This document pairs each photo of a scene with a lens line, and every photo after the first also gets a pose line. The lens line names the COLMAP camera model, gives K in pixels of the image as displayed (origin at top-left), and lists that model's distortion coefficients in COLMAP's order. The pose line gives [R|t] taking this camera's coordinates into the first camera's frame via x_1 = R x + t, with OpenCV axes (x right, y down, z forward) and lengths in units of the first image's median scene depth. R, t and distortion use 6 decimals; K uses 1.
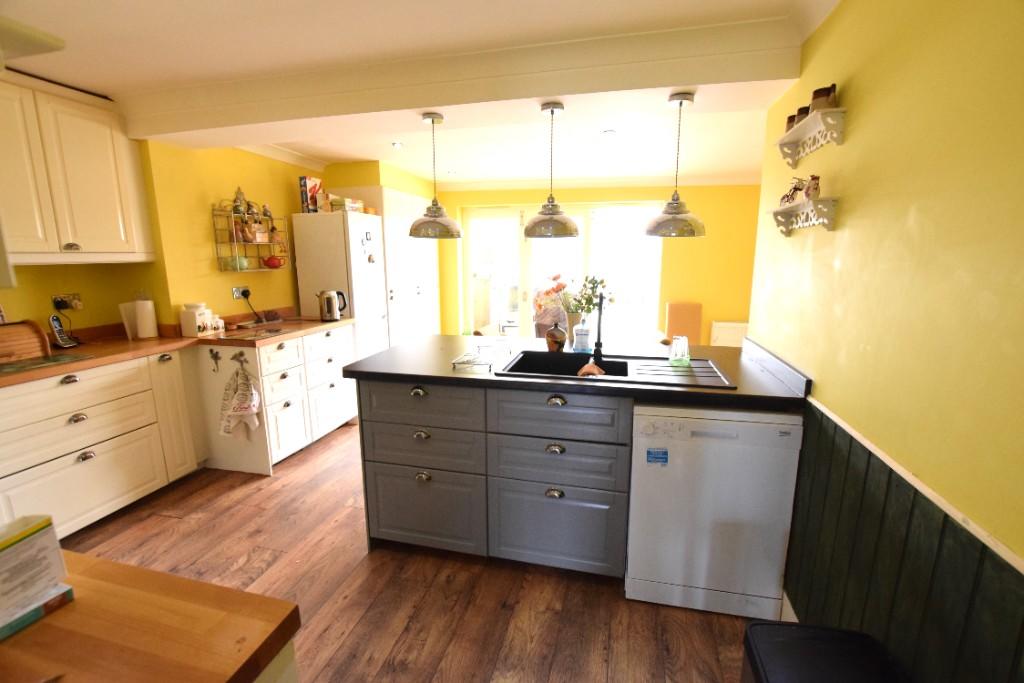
lens RADIAL K [[452.7, 0, 513.3], [0, 452.7, 342.4], [0, 0, 1]] dist [-0.029373, 0.000115]
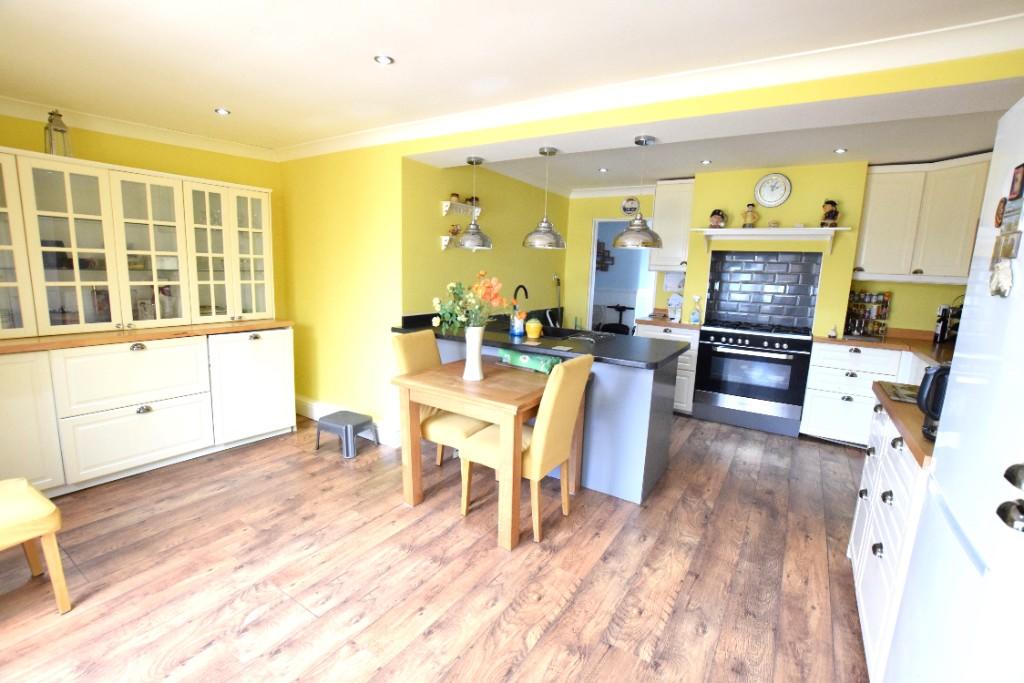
lens RADIAL K [[452.7, 0, 512.1], [0, 452.7, 342.5], [0, 0, 1]] dist [-0.029373, 0.000115]
pose [[-0.945884, -0.083491, 0.313580, -0.255551], [0.026435, 0.943298, 0.330892, -0.423505], [-0.323426, 0.321275, -0.890044, 2.288294]]
